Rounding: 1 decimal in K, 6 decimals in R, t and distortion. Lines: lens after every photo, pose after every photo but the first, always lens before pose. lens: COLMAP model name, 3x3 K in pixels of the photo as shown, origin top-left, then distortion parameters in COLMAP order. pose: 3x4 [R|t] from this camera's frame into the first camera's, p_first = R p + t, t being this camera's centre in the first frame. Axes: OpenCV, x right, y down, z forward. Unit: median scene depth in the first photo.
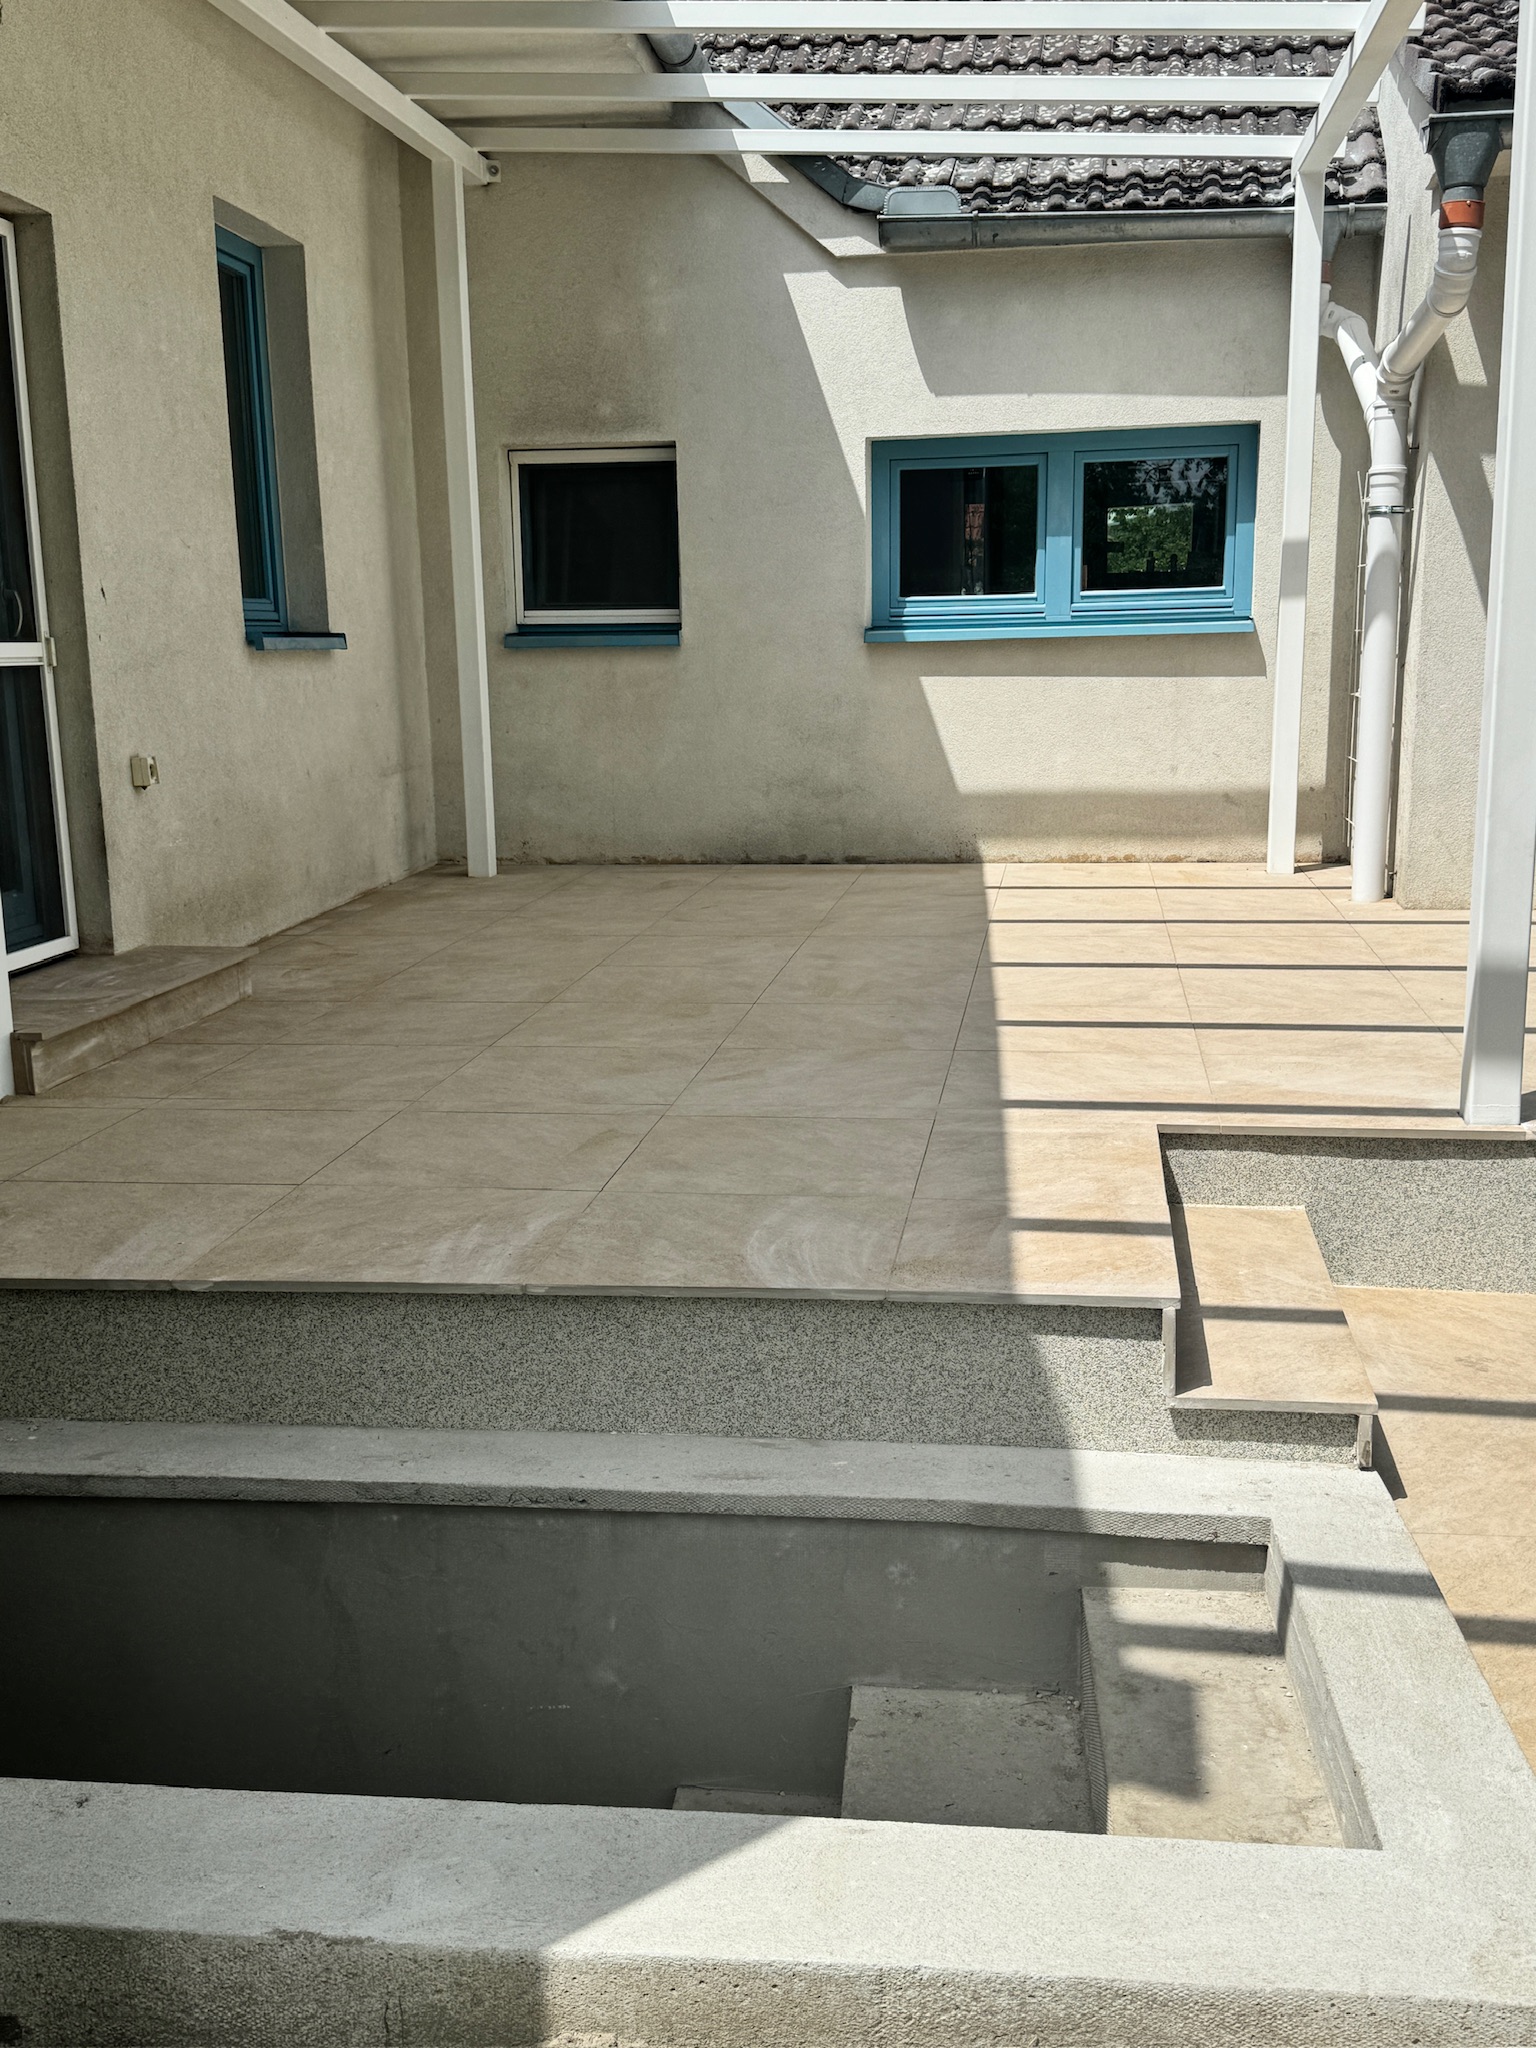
lens RADIAL K [[2001.5, 0, 769.3], [0, 2001.5, 1031.2], [0, 0, 1]] dist [0.196616, -0.423261]
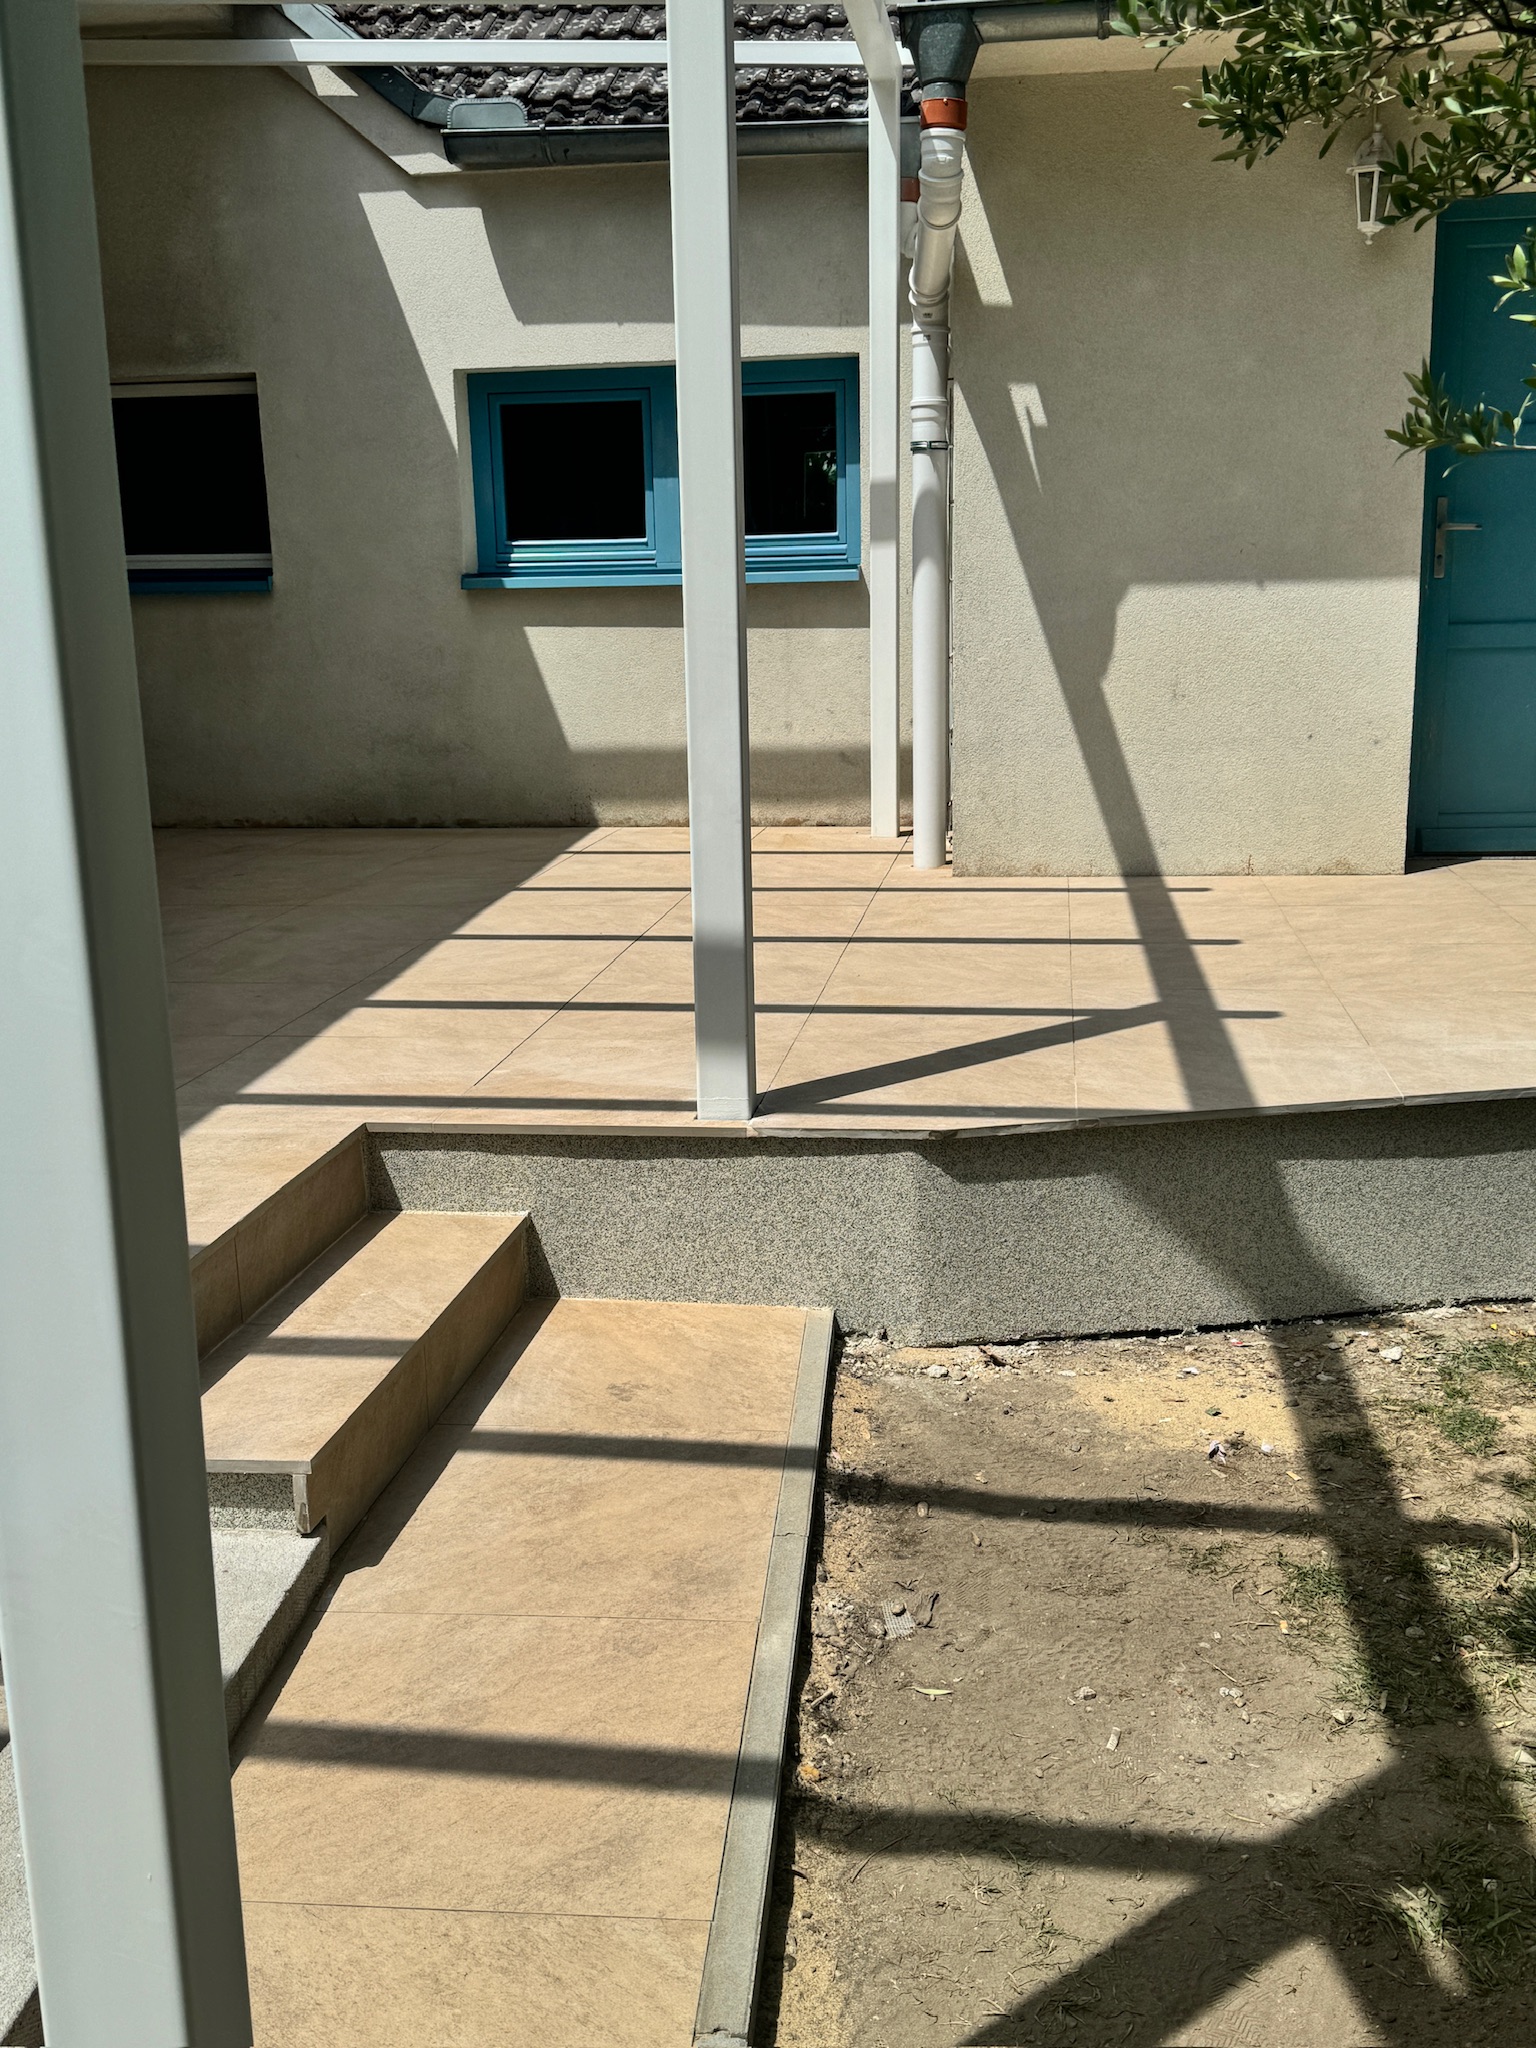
lens RADIAL K [[2010.3, 0, 741.9], [0, 2010.3, 1030.4], [0, 0, 1]] dist [0.192787, -0.410105]
pose [[0.999987, -0.004871, -0.001740, 0.193669], [0.004901, 0.999826, 0.017971, -0.005169], [0.001653, -0.017980, 0.999837, 0.057721]]
